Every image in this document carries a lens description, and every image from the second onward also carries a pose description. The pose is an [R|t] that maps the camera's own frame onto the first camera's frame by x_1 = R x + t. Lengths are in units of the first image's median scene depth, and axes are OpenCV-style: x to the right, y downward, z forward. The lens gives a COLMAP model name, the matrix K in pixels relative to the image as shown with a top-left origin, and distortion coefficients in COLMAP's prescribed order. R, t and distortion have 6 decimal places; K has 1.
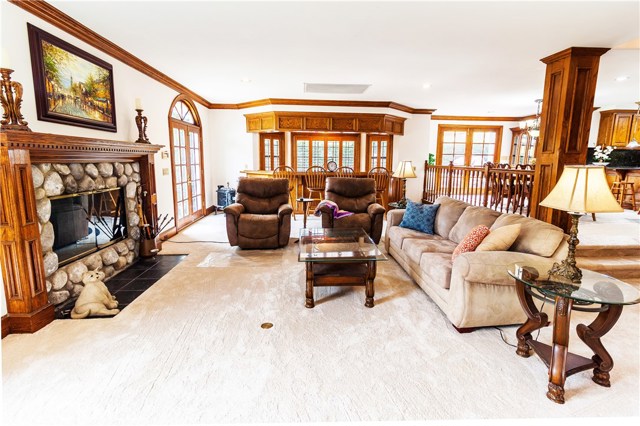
lens RADIAL K [[297.5, 0, 320.1], [0, 297.5, 200.6], [0, 0, 1]] dist [0.002558, 0.000272]
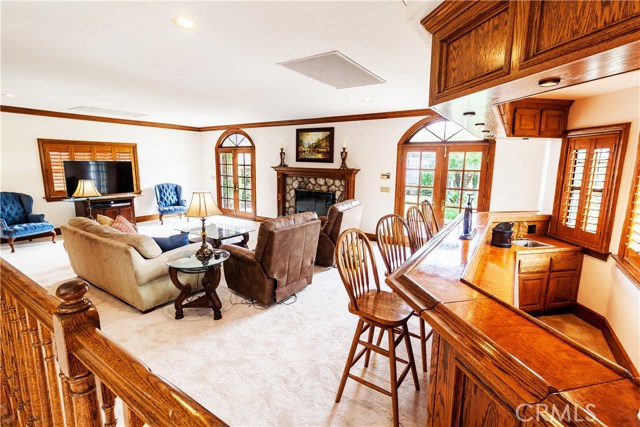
lens RADIAL K [[297.5, 0, 321.6], [0, 297.5, 209.9], [0, 0, 1]] dist [0.002558, 0.000272]
pose [[-0.597091, 0.108404, -0.794815, 0.985598], [-0.133727, 0.963510, 0.231872, -0.416224], [0.790949, 0.244737, -0.560806, 2.335282]]
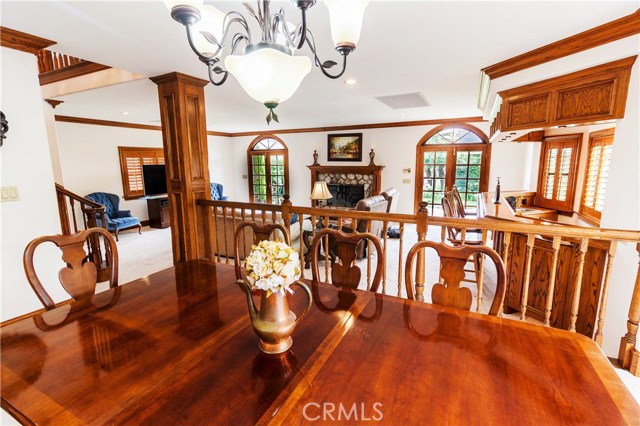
lens RADIAL K [[297.5, 0, 319.3], [0, 297.5, 211.2], [0, 0, 1]] dist [0.002558, 0.000272]
pose [[-0.514880, 0.134605, -0.846629, 1.706819], [-0.118773, 0.966870, 0.225954, -0.384084], [0.848994, 0.216896, -0.481835, 2.181681]]
